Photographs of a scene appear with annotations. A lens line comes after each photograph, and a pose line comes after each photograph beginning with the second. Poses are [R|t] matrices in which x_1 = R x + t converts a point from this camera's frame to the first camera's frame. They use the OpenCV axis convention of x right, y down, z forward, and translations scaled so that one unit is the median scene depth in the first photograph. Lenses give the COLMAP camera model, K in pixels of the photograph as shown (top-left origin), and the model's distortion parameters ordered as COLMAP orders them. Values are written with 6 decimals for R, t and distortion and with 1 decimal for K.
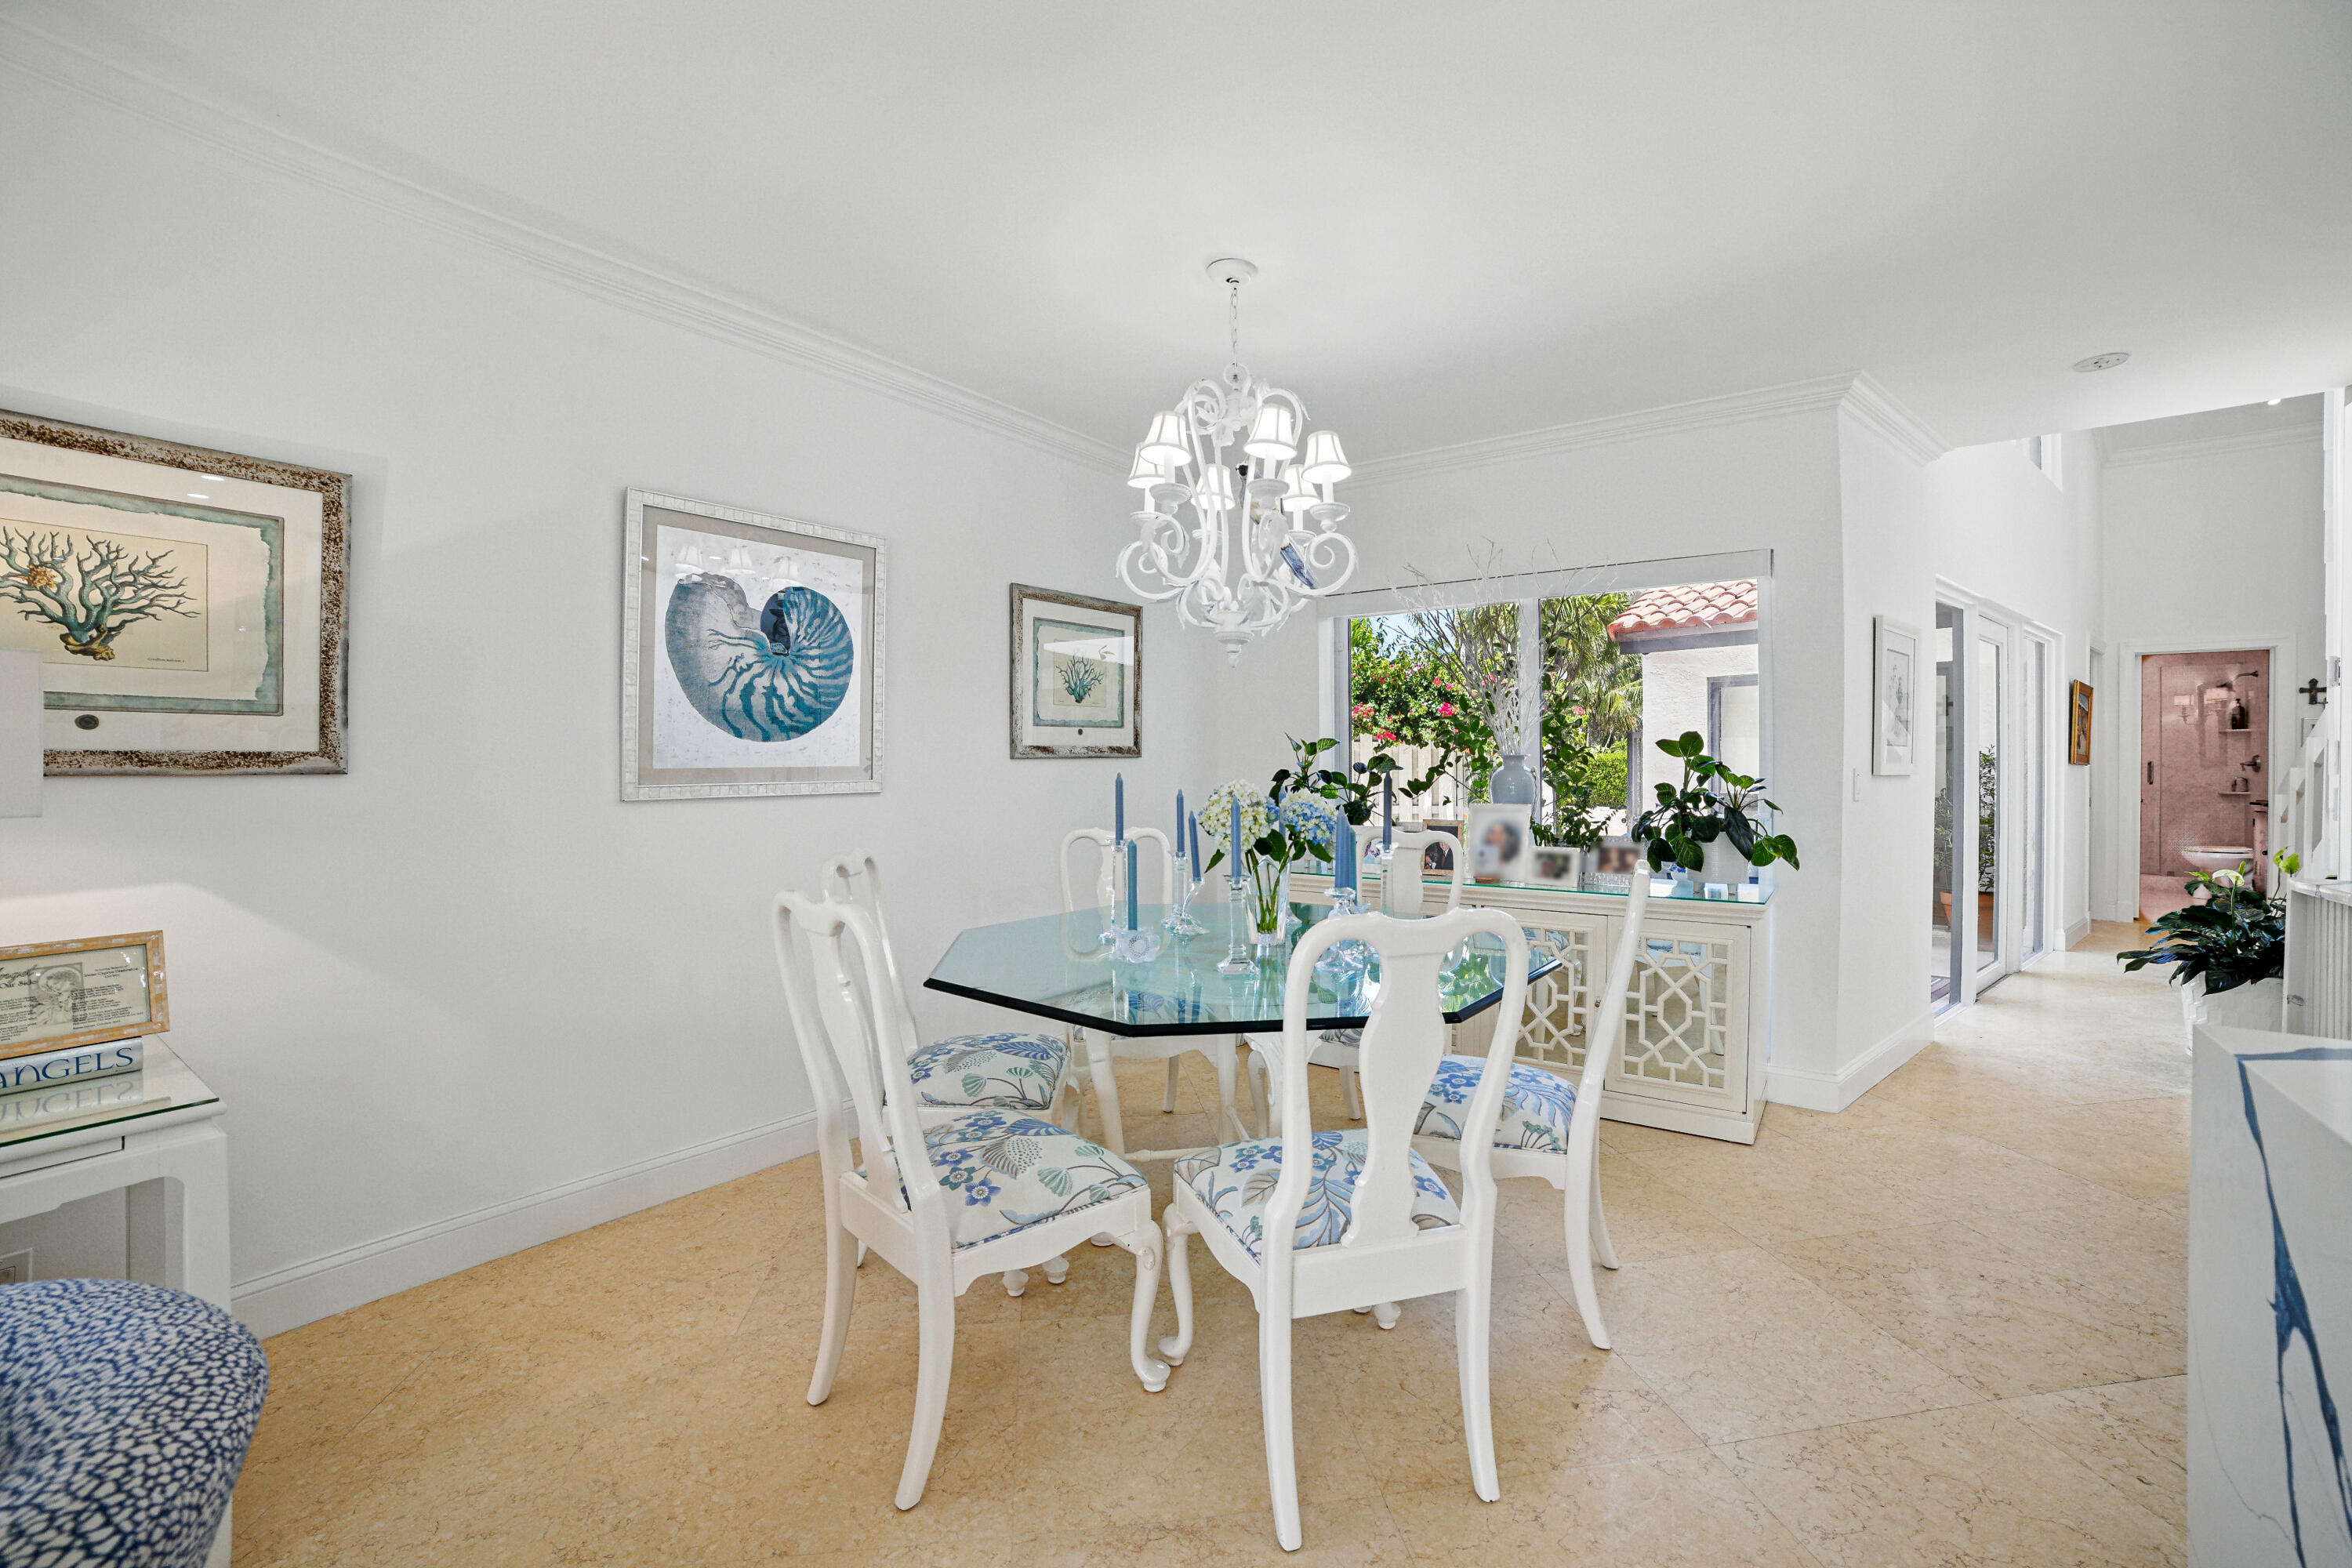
lens RADIAL K [[988.8, 0, 1176.0], [0, 988.8, 784.0], [0, 0, 1]] dist [-0.001471, 0.021194]
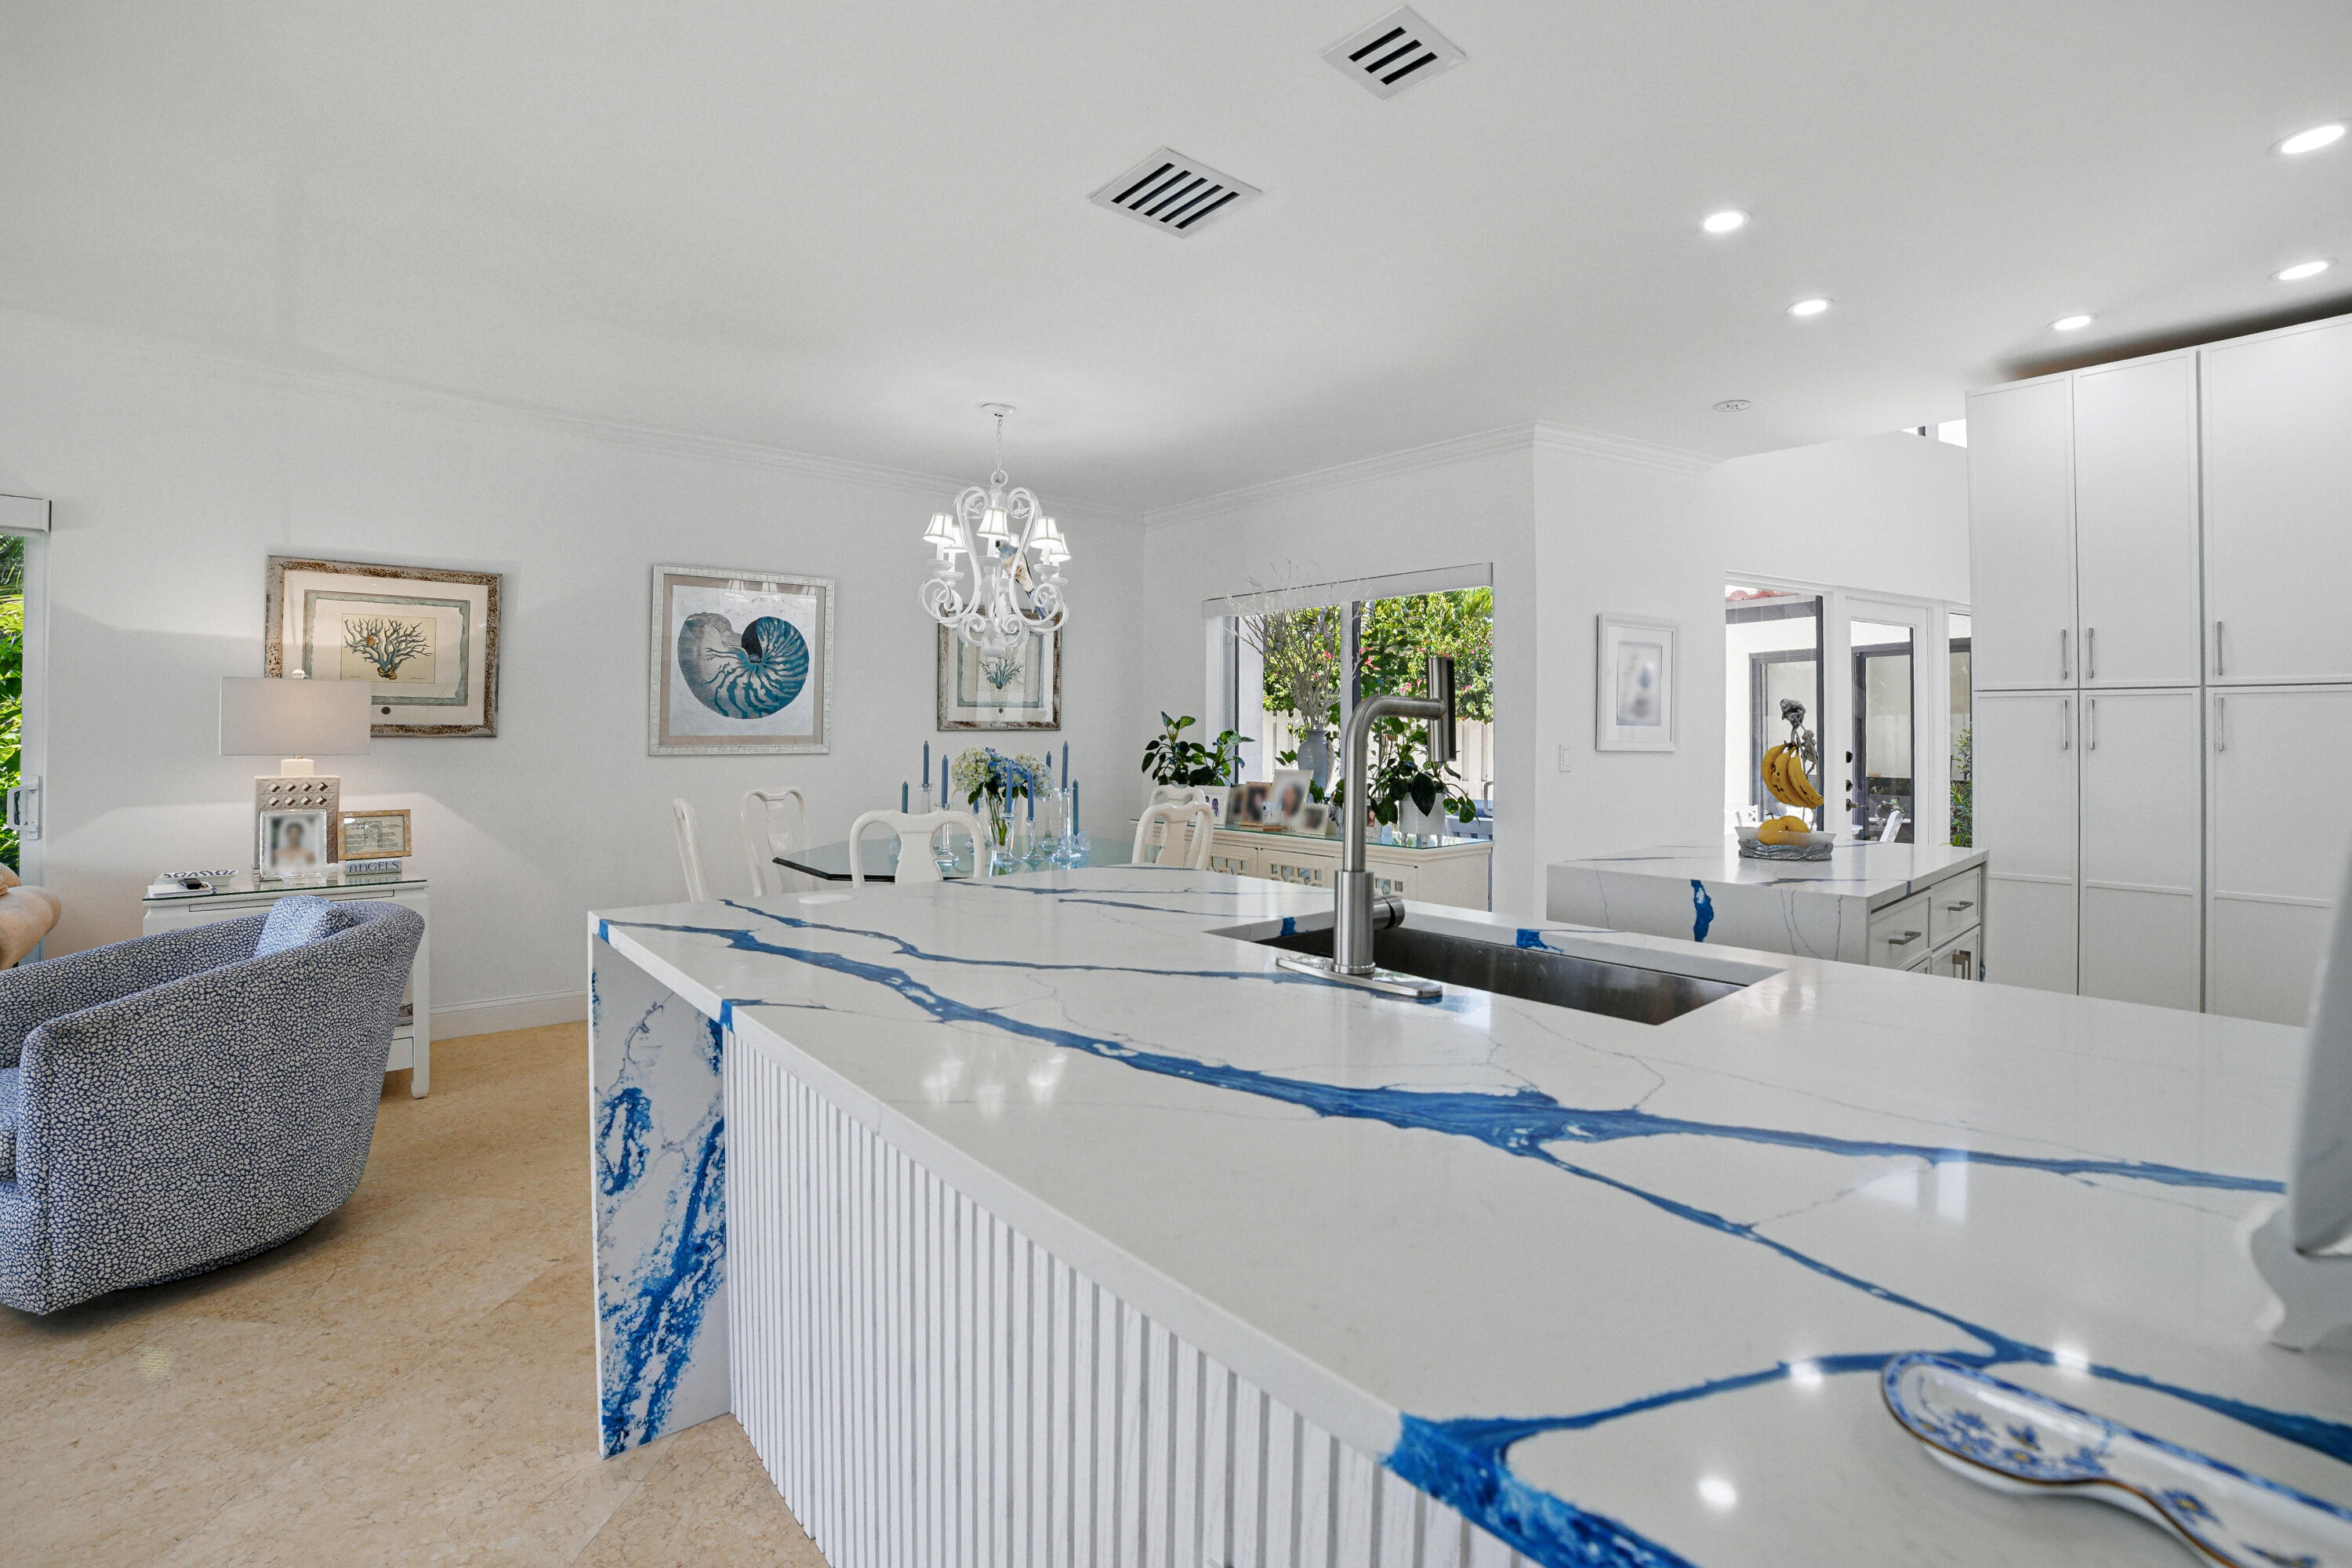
lens RADIAL K [[1085.8, 0, 1194.7], [0, 1085.8, 764.8], [0, 0, 1]] dist [-0.000310, 0.000037]
pose [[0.960524, 0.014063, -0.277843, 0.753724], [-0.012739, 0.999897, 0.006570, 0.008861], [0.277907, -0.002771, 0.960604, -0.442637]]
